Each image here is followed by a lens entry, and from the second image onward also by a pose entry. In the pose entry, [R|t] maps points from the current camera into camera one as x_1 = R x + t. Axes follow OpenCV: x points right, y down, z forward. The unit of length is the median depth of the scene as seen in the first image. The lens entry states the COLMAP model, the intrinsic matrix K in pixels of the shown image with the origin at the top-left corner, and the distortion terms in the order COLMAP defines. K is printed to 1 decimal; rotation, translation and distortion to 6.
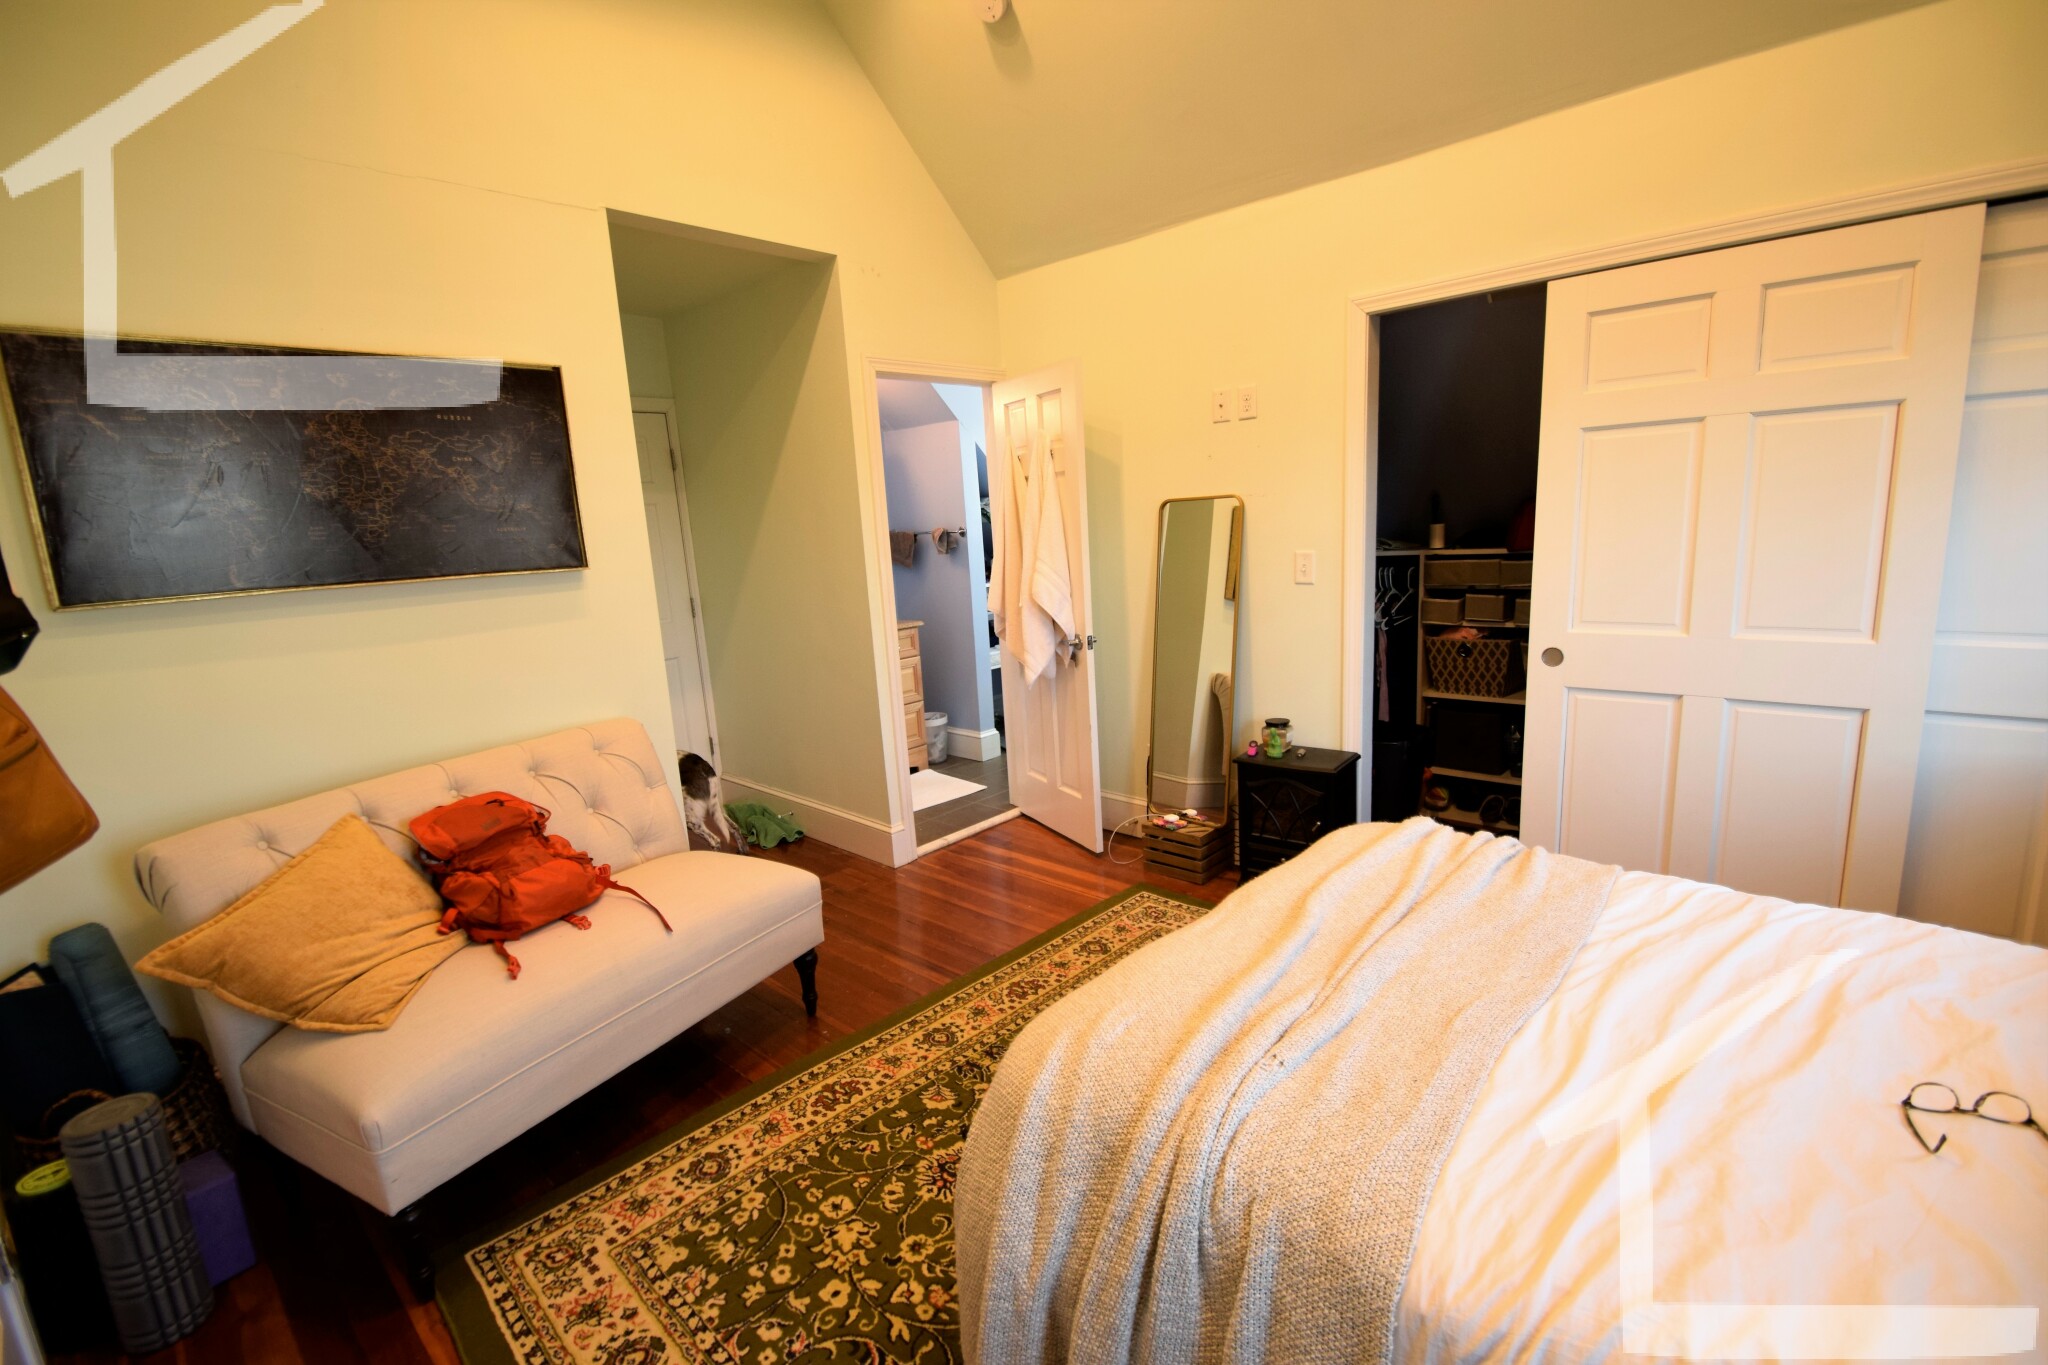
lens RADIAL K [[906.2, 0, 1026.1], [0, 906.2, 684.8], [0, 0, 1]] dist [0.000124, 0.000008]
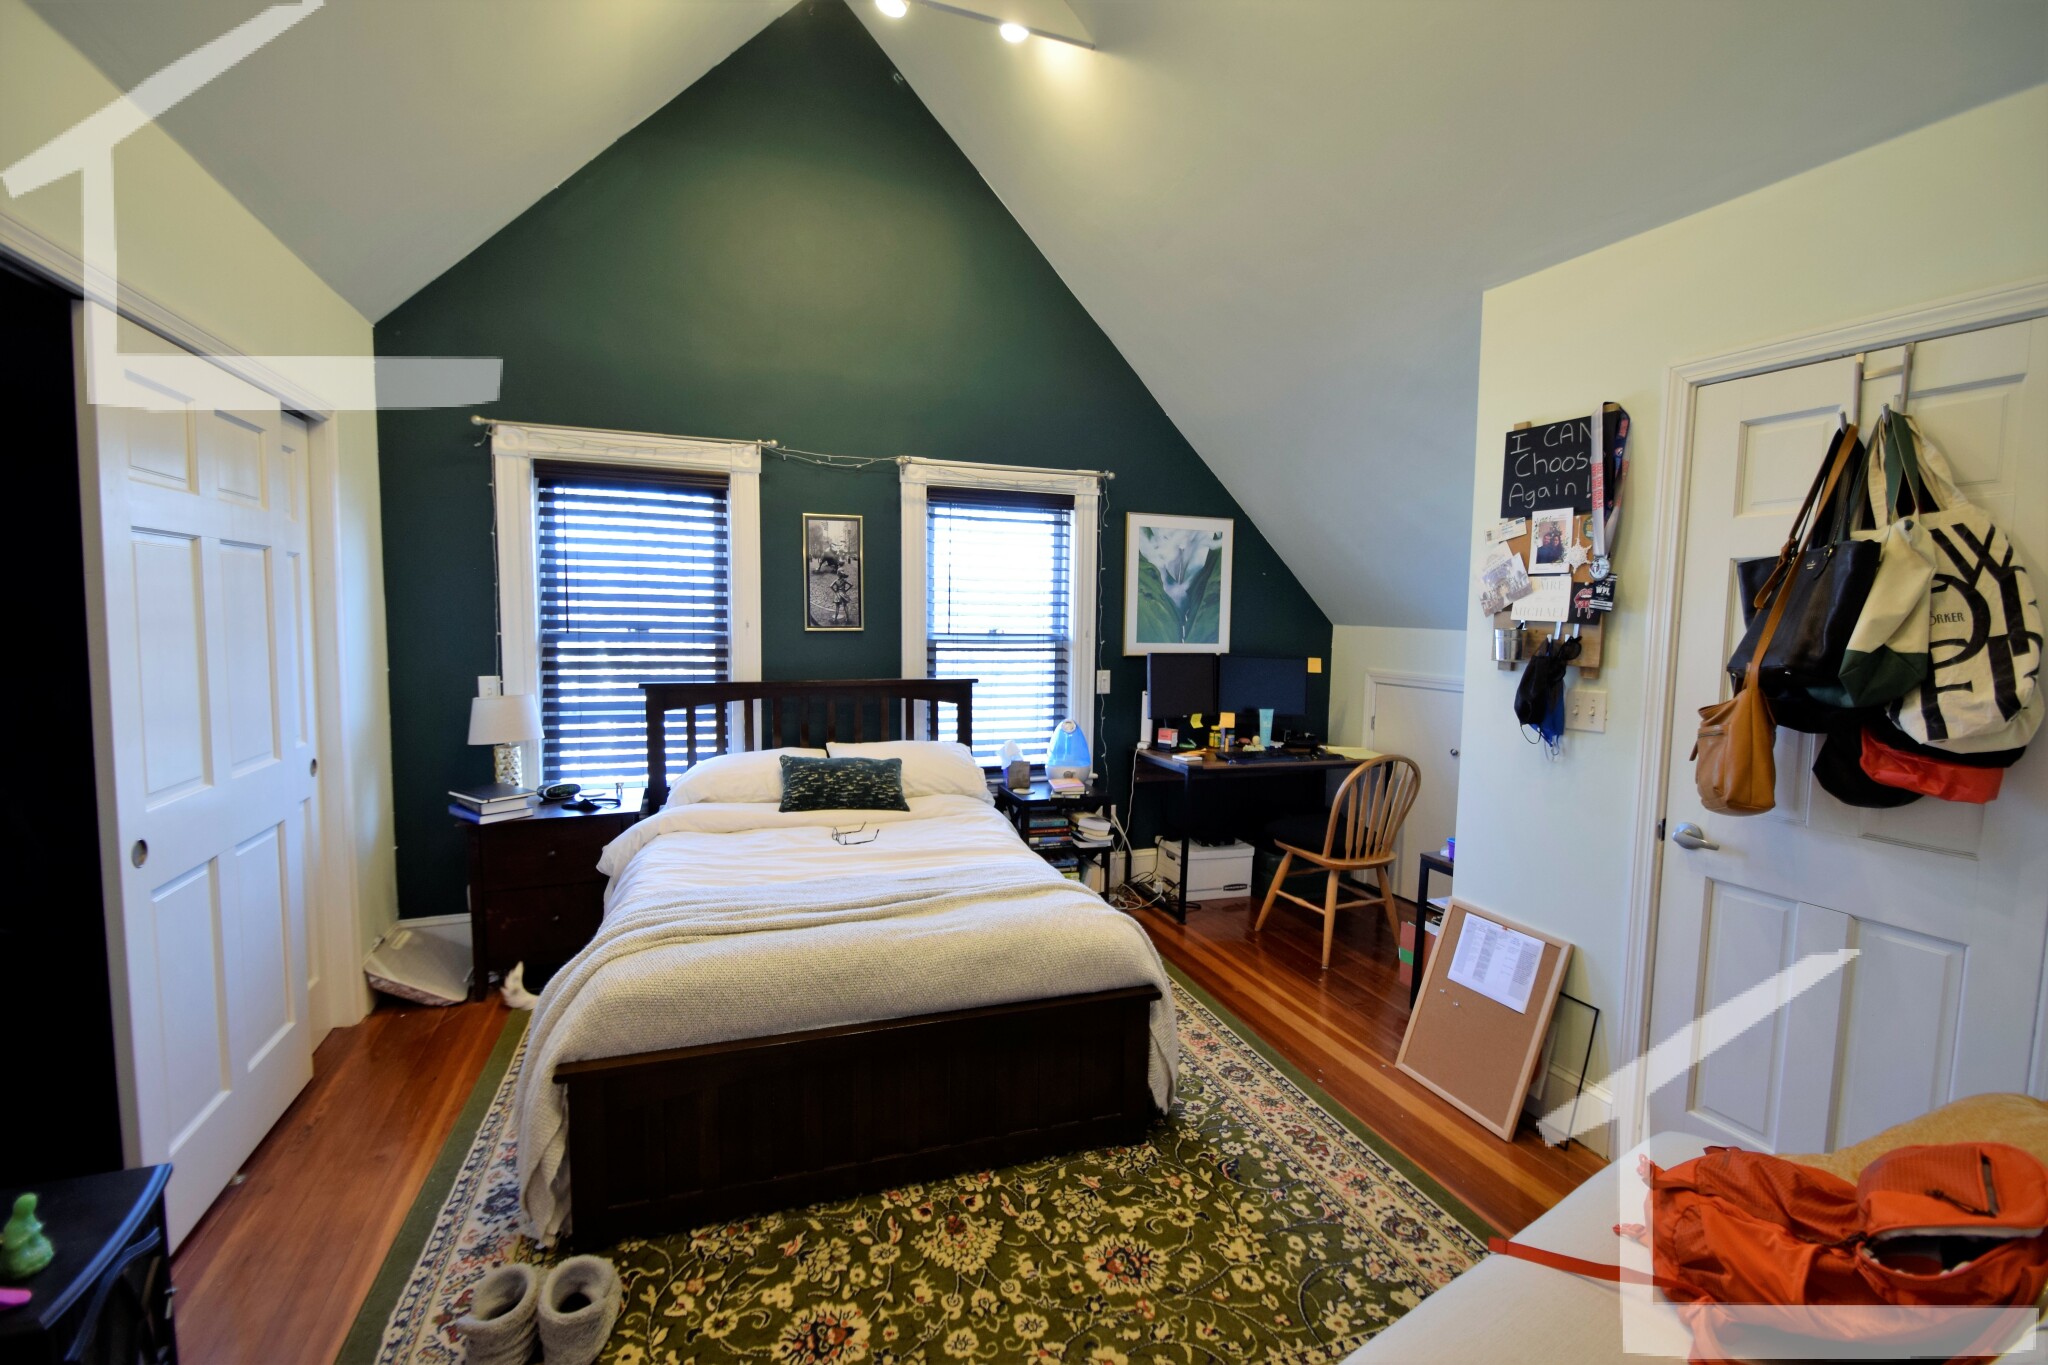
lens RADIAL K [[906.2, 0, 1025.1], [0, 906.2, 684.3], [0, 0, 1]] dist [0.000124, 0.000008]
pose [[-0.894368, 0.002570, 0.447325, -0.462654], [0.114007, 0.968272, 0.222379, -0.342279], [-0.432561, 0.249887, -0.866284, 1.904580]]
